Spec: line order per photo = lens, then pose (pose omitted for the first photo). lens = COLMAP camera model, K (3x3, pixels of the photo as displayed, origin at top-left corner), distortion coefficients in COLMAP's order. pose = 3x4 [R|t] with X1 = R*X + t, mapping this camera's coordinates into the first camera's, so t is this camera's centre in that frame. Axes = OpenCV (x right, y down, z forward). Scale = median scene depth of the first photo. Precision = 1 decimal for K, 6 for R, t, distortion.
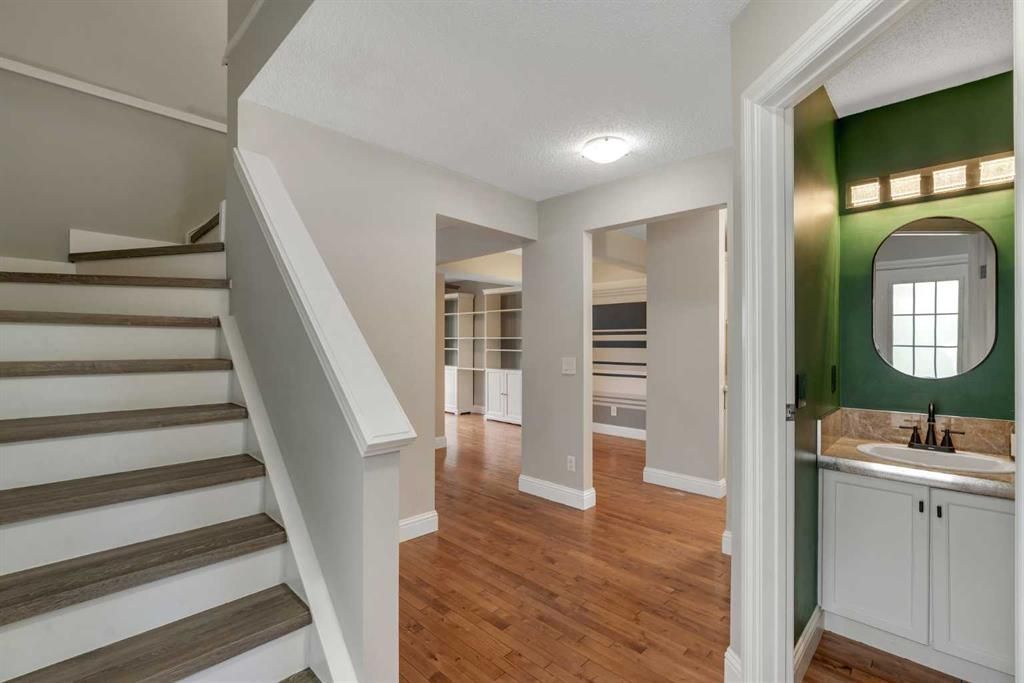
lens RADIAL K [[460.7, 0, 509.2], [0, 460.7, 344.8], [0, 0, 1]] dist [-0.004425, 0.002148]
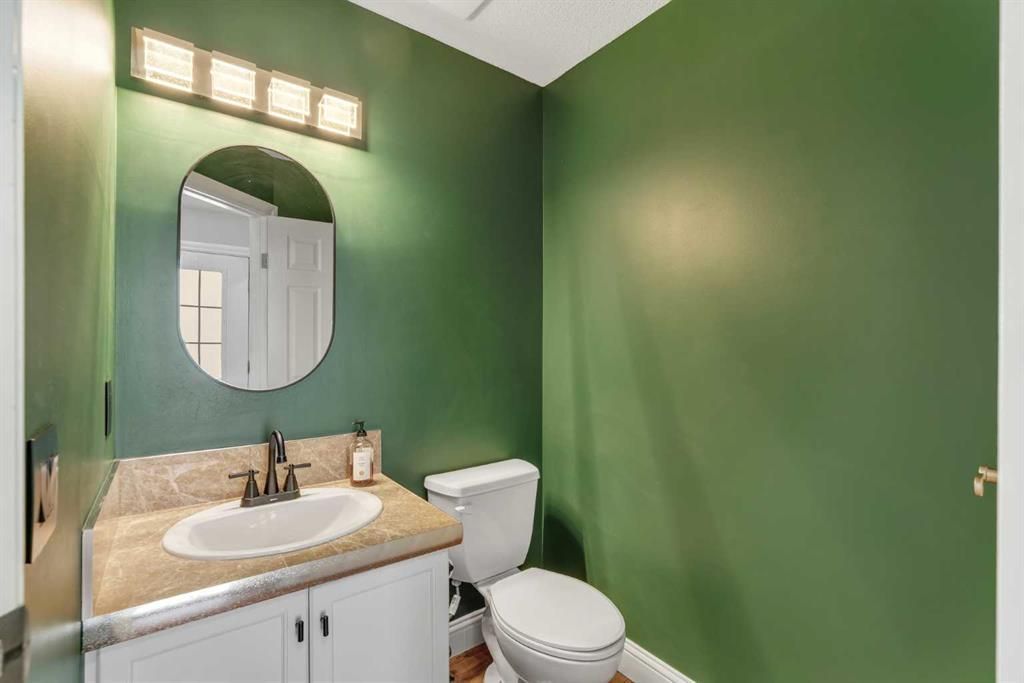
lens RADIAL K [[460.7, 0, 510.8], [0, 460.7, 342.8], [0, 0, 1]] dist [-0.004425, 0.002148]
pose [[0.174822, -0.002101, 0.984598, 0.331143], [0.003289, 0.999993, 0.001550, 0.004569], [-0.984594, 0.002968, 0.174828, 0.544288]]
